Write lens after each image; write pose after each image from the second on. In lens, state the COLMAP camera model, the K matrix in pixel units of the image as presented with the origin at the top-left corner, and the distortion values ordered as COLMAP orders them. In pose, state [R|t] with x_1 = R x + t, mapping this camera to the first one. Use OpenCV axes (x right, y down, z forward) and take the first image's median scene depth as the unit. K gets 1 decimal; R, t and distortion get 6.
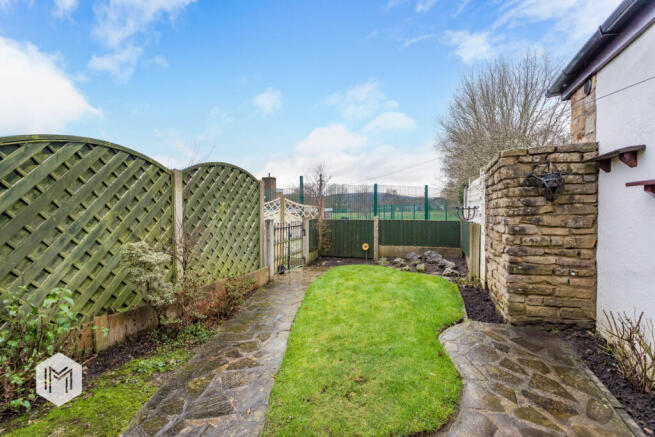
lens RADIAL K [[301.5, 0, 324.8], [0, 301.5, 215.7], [0, 0, 1]] dist [0.001420, 0.000099]
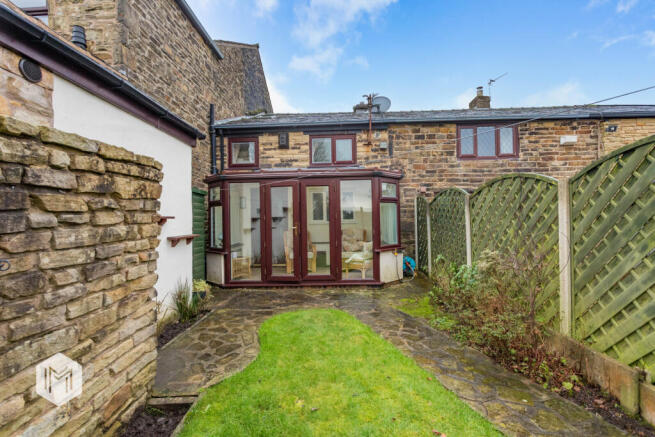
lens RADIAL K [[301.5, 0, 327.5], [0, 301.5, 219.4], [0, 0, 1]] dist [0.001420, 0.000099]
pose [[-0.934444, 0.014577, -0.355811, 0.510936], [0.005894, 0.999658, 0.025477, -0.090544], [0.356061, 0.021710, -0.934211, 2.029760]]
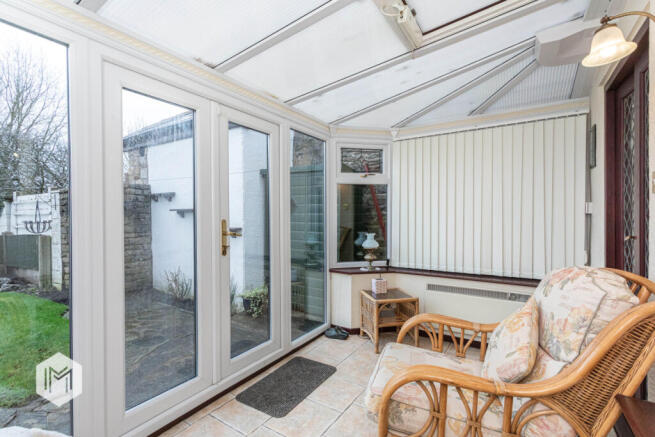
lens RADIAL K [[308.4, 0, 326.1], [0, 308.4, 218.5], [0, 0, 1]] dist [-0.001851, -0.000101]
pose [[0.184881, -0.009619, 0.982714, -0.725683], [0.038182, 0.999267, 0.002598, -0.004547], [-0.982019, 0.037042, 0.185113, -0.383478]]
